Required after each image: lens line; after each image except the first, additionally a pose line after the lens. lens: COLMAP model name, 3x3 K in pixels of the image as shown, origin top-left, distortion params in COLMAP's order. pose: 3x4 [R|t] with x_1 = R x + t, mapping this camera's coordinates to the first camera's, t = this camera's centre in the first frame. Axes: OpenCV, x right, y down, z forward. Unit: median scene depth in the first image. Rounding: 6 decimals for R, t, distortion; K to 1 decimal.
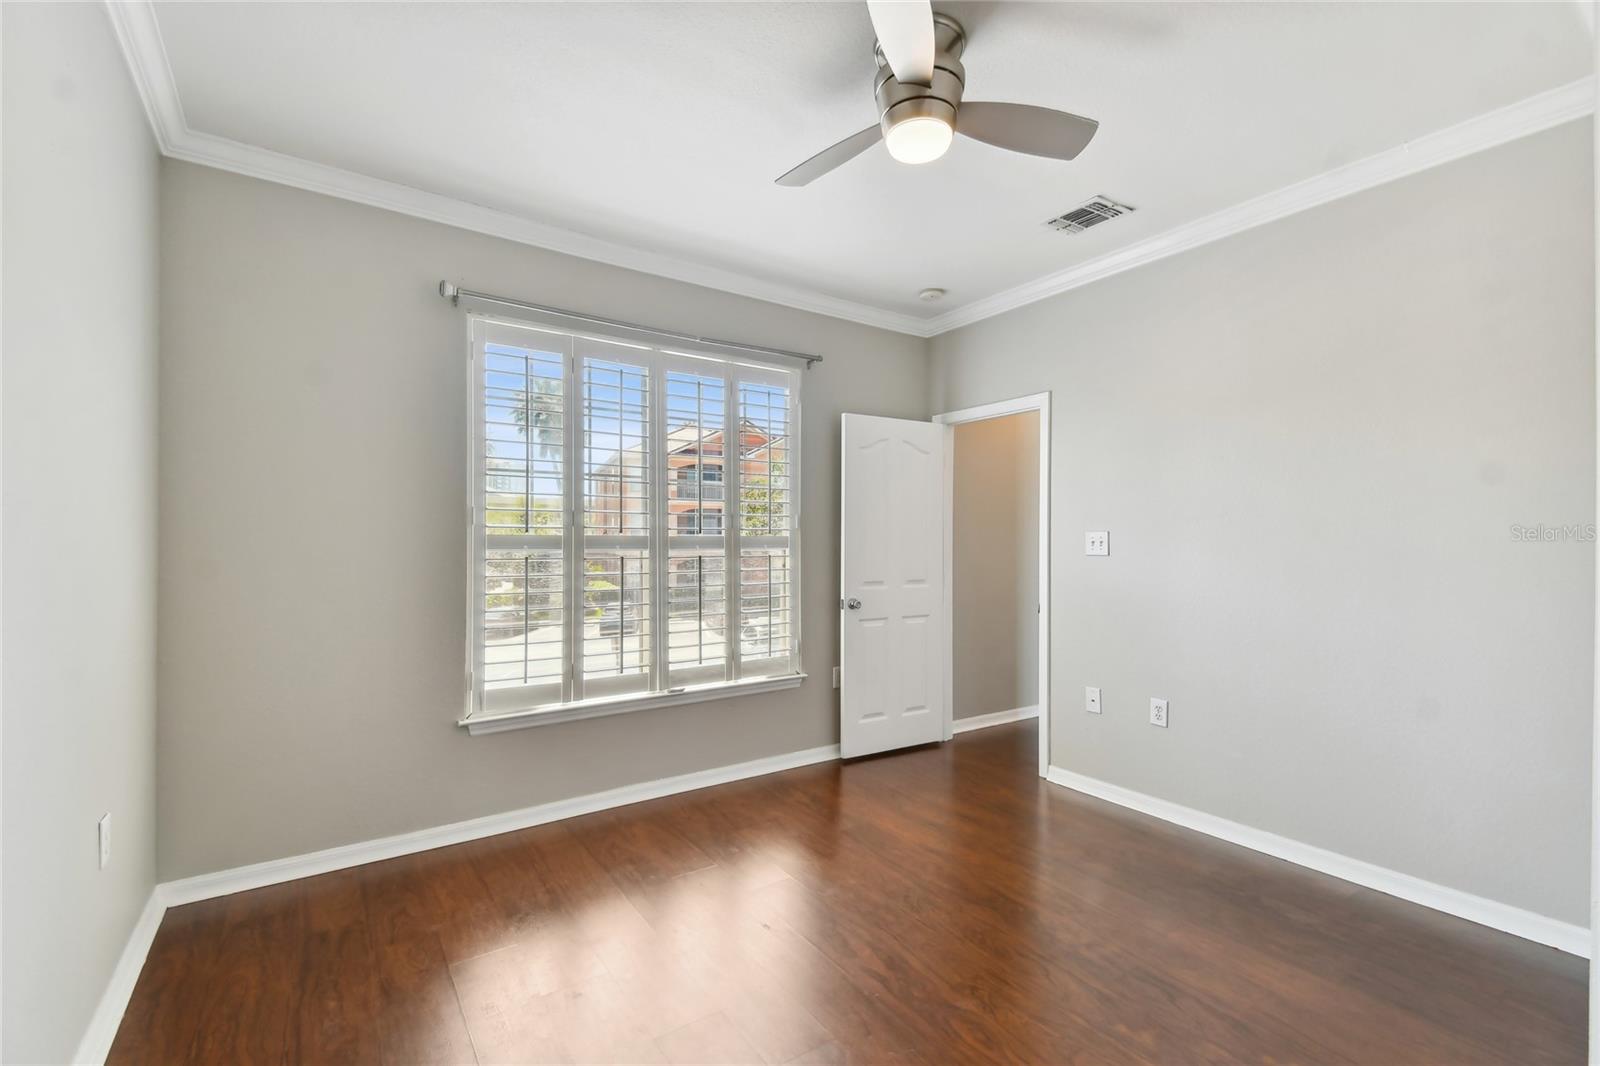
lens RADIAL K [[698.9, 0, 810.3], [0, 698.9, 539.4], [0, 0, 1]] dist [0.047331, -0.025785]
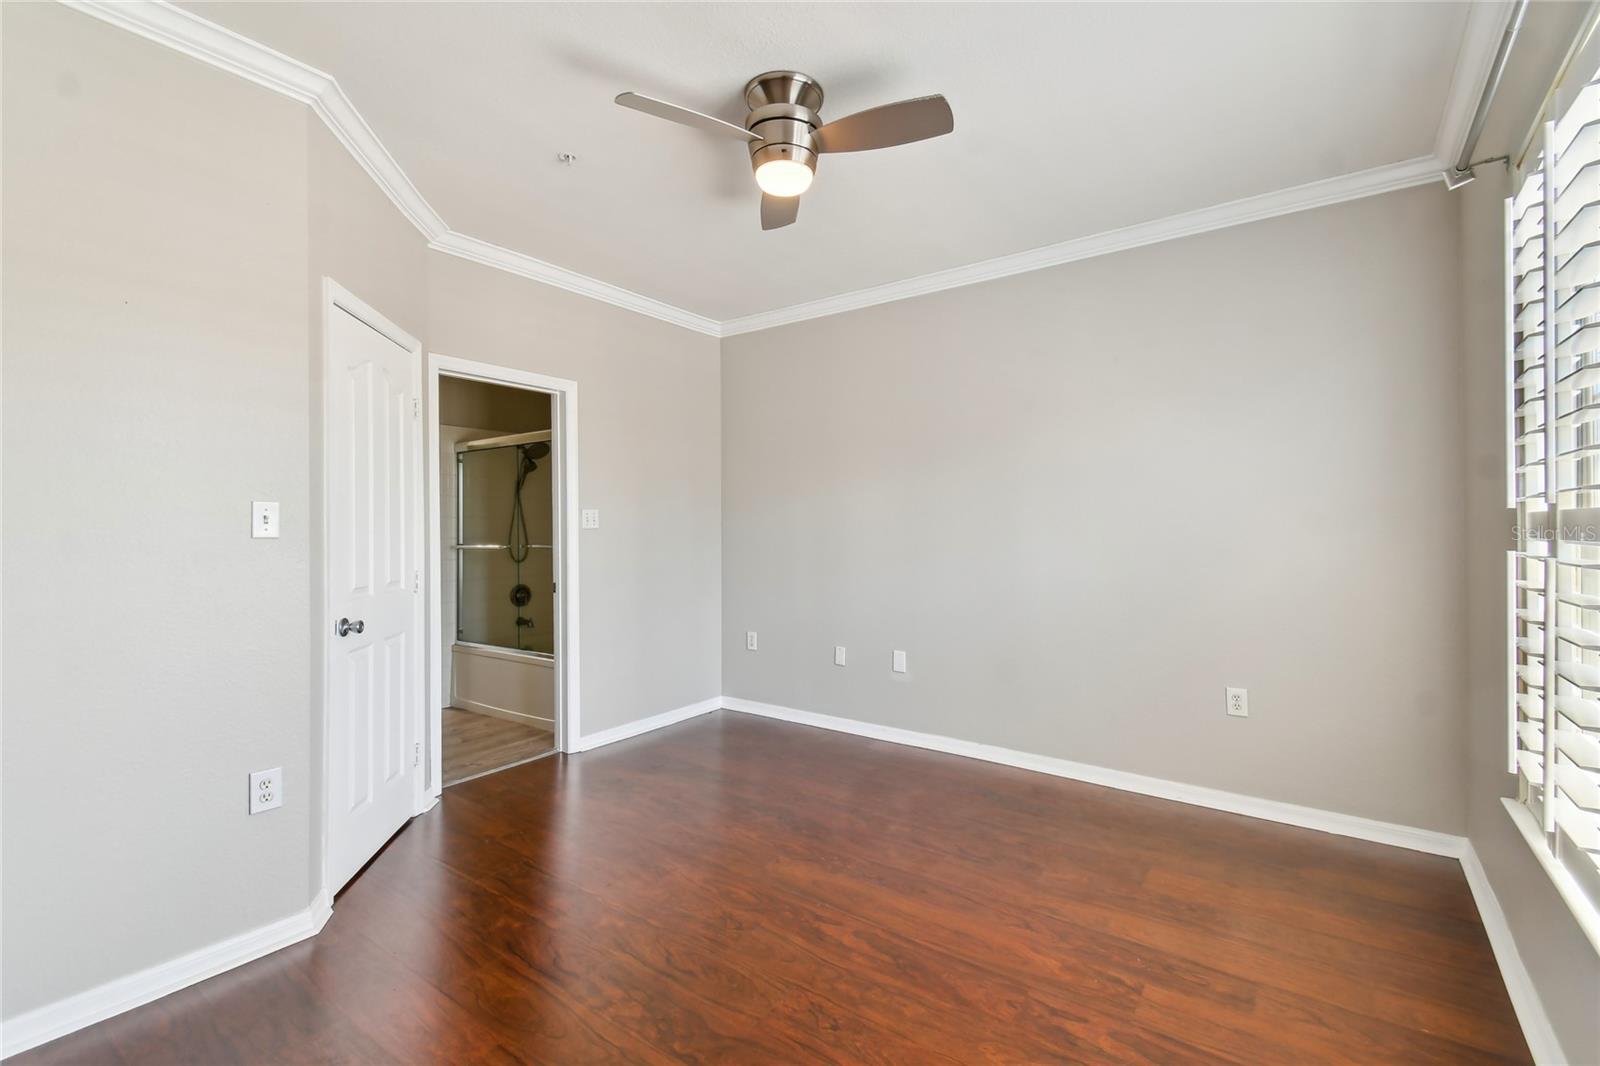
lens RADIAL K [[698.9, 0, 810.3], [0, 698.9, 539.4], [0, 0, 1]] dist [0.047331, -0.025785]
pose [[-0.941445, 0.000658, -0.337166, 0.473260], [-0.000441, 0.999995, 0.003183, 0.026388], [0.337167, 0.003146, -0.941440, 1.972567]]
